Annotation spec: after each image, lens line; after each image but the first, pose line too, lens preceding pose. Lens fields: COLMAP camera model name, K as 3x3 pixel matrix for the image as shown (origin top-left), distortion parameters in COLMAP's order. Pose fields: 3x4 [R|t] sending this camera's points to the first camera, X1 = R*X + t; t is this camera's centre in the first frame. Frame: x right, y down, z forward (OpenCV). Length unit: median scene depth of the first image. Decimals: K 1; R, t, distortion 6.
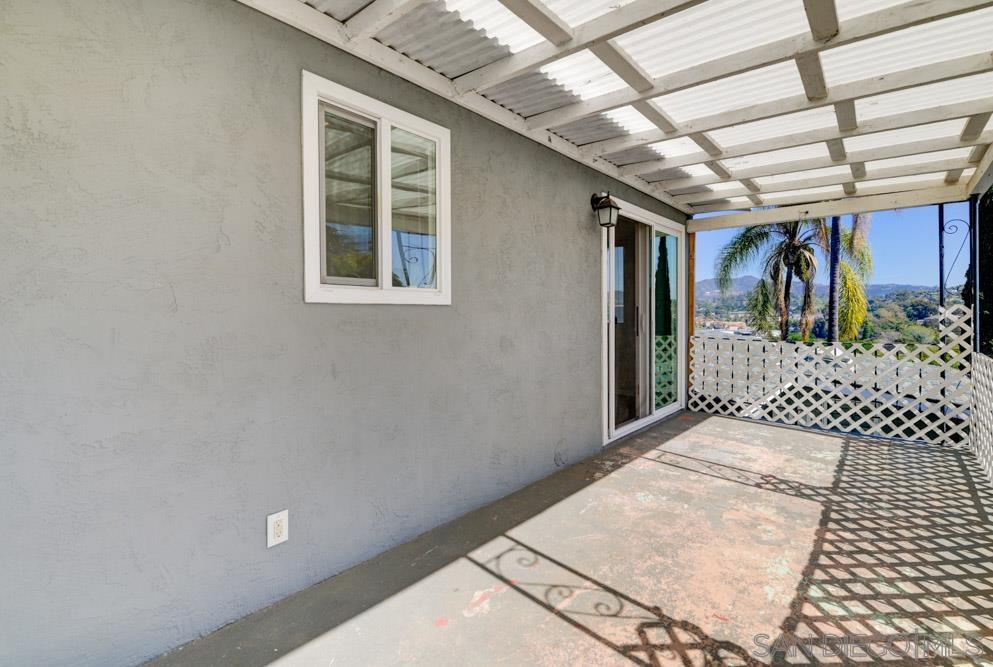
lens RADIAL K [[454.3, 0, 500.7], [0, 454.3, 318.5], [0, 0, 1]] dist [0.013016, -0.012284]
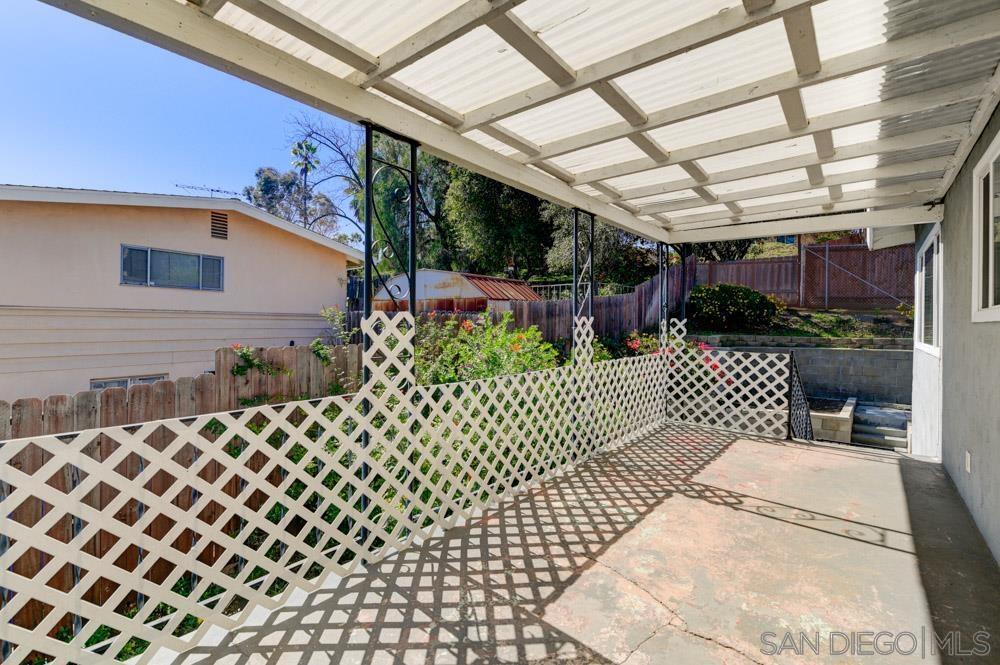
lens RADIAL K [[443.1, 0, 484.1], [0, 443.1, 321.7], [0, 0, 1]] dist [-0.000680, -0.000145]
pose [[-0.999977, -0.005554, 0.003840, 0.755946], [-0.005530, 0.999965, 0.006209, -0.024868], [-0.003875, 0.006188, -0.999973, 1.574032]]
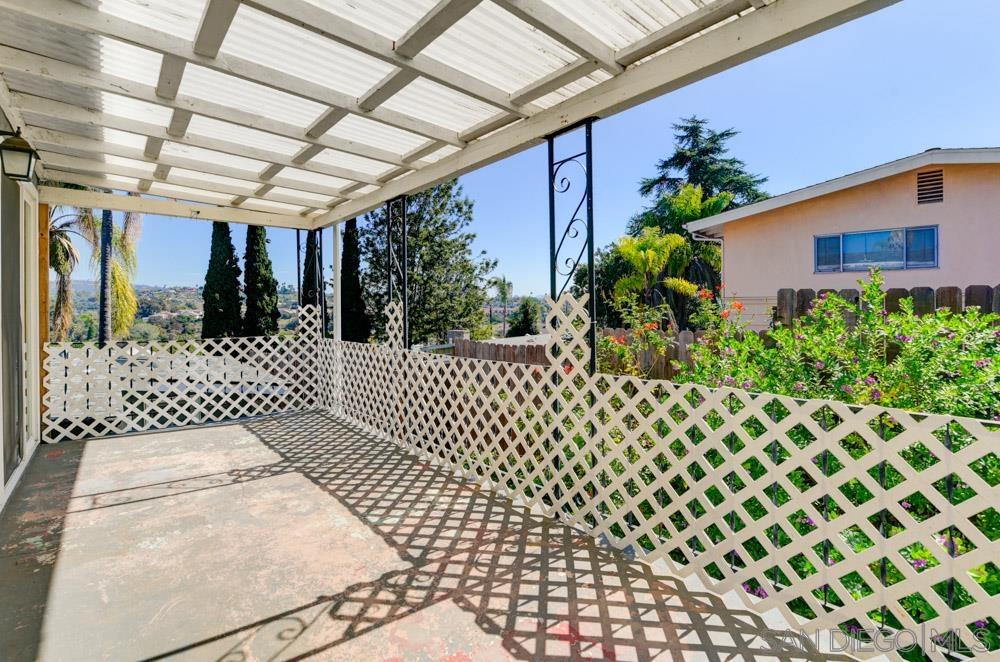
lens RADIAL K [[455.8, 0, 522.8], [0, 455.8, 305.7], [0, 0, 1]] dist [-0.009728, -0.000955]
pose [[0.129979, 0.007394, 0.991489, -0.378792], [0.015671, 0.999832, -0.009510, -0.005593], [-0.991393, 0.016774, 0.129841, 0.244873]]
